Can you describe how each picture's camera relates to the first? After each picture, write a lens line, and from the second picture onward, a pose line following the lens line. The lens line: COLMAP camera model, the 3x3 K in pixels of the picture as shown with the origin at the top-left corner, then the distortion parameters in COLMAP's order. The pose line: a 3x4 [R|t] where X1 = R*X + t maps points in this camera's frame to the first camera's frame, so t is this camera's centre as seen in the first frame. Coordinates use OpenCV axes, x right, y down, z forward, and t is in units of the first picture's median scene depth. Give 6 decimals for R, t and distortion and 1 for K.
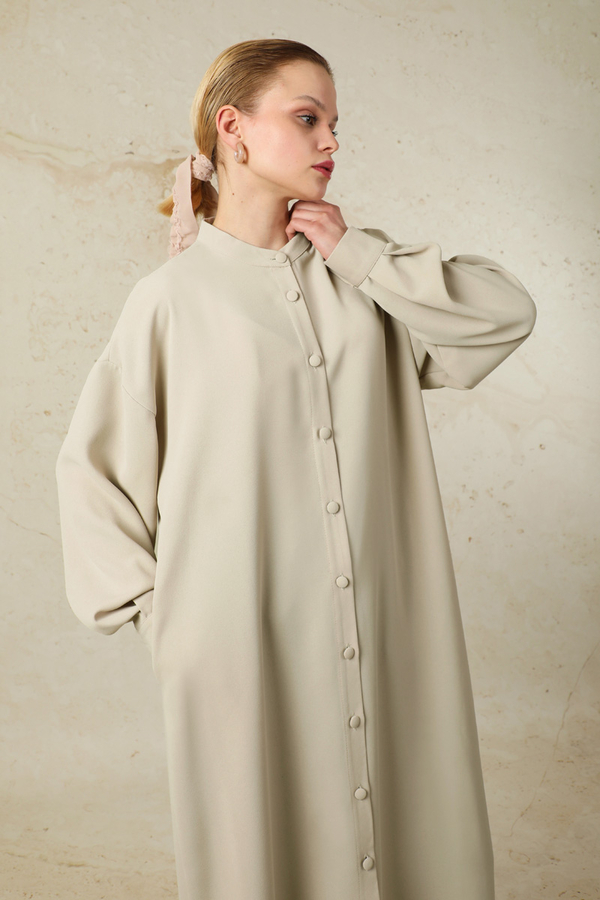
lens RADIAL K [[1000.2, 0, 295.8], [0, 1000.2, 341.4], [0, 0, 1]] dist [0.001861, 0.000000]
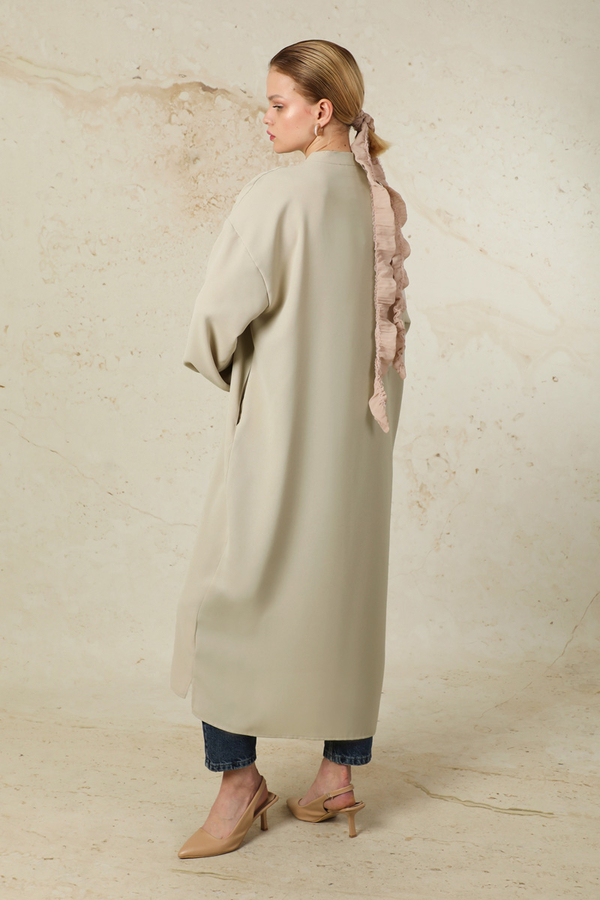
lens RADIAL K [[1685.7, 0, 311.8], [0, 1685.7, 409.8], [0, 0, 1]] dist [0.132713, 0.000000]
pose [[0.998071, 0.015600, -0.060088, 0.117510], [-0.011240, 0.997326, 0.072214, 0.020257], [0.061054, -0.071399, 0.995578, -0.713590]]
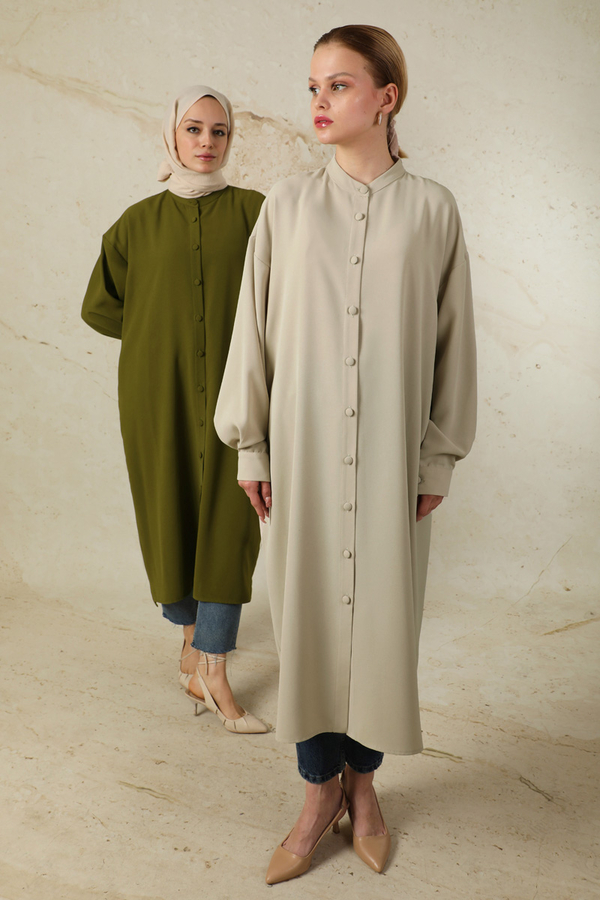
lens RADIAL K [[1099.4, 0, 300.2], [0, 1099.4, 419.2], [0, 0, 1]] dist [0.063851, 0.000000]
pose [[0.970285, 0.075710, -0.229814, 0.299689], [-0.041721, 0.987910, 0.149310, -0.015982], [0.238340, -0.135285, 0.961713, -0.343223]]
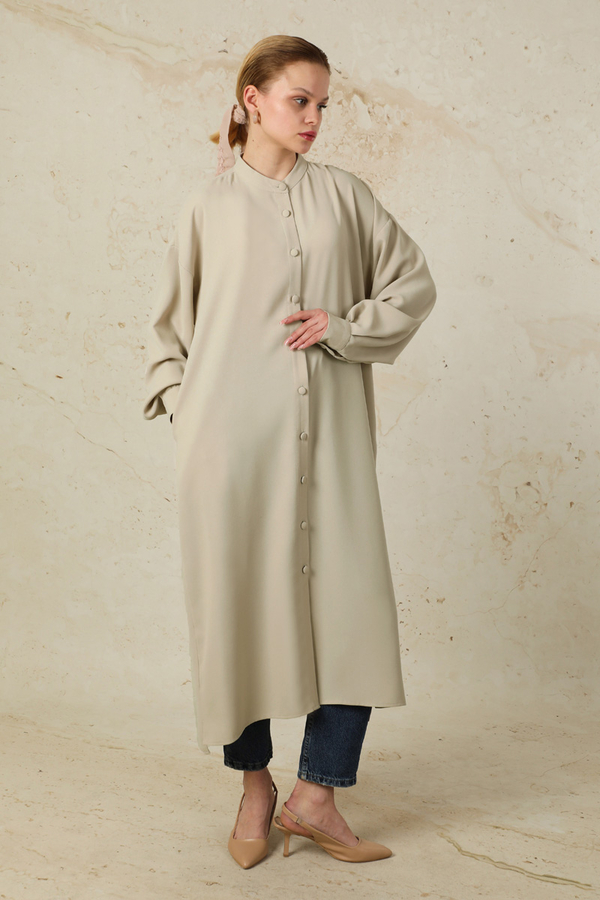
lens RADIAL K [[2005.6, 0, 295.9], [0, 2005.6, 428.1], [0, 0, 1]] dist [0.367674, 0.000000]
pose [[0.981391, 0.083809, -0.172766, 0.253644], [-0.069638, 0.993813, 0.086525, -0.008654], [0.178949, -0.072884, 0.981155, -0.858193]]
